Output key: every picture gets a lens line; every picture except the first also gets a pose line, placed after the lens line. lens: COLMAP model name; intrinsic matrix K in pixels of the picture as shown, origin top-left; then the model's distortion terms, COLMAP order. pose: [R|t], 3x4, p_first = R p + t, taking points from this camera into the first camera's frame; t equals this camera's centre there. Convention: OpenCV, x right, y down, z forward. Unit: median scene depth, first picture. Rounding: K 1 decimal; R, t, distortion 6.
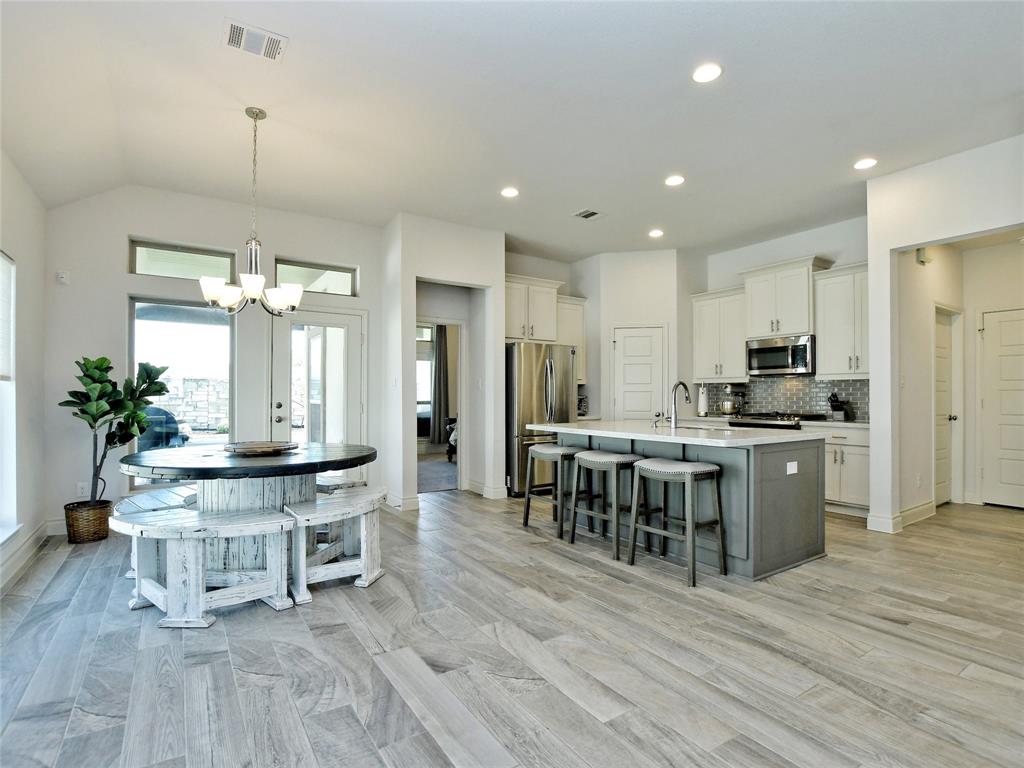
lens RADIAL K [[506.1, 0, 510.6], [0, 506.1, 387.3], [0, 0, 1]] dist [-0.019622, -0.001953]
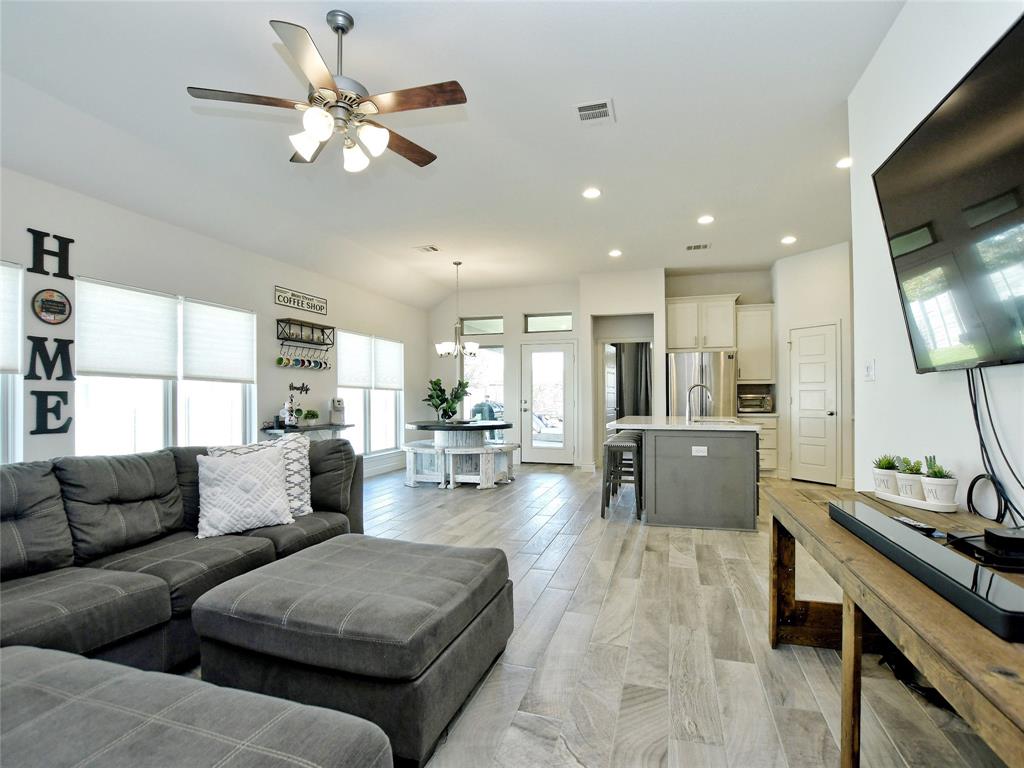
lens RADIAL K [[506.1, 0, 515.6], [0, 506.1, 389.7], [0, 0, 1]] dist [-0.019622, -0.001953]
pose [[0.657375, -0.007446, -0.753527, 1.418061], [0.020268, 0.999764, 0.007803, -0.031232], [0.753291, -0.020402, 0.657371, -0.262852]]
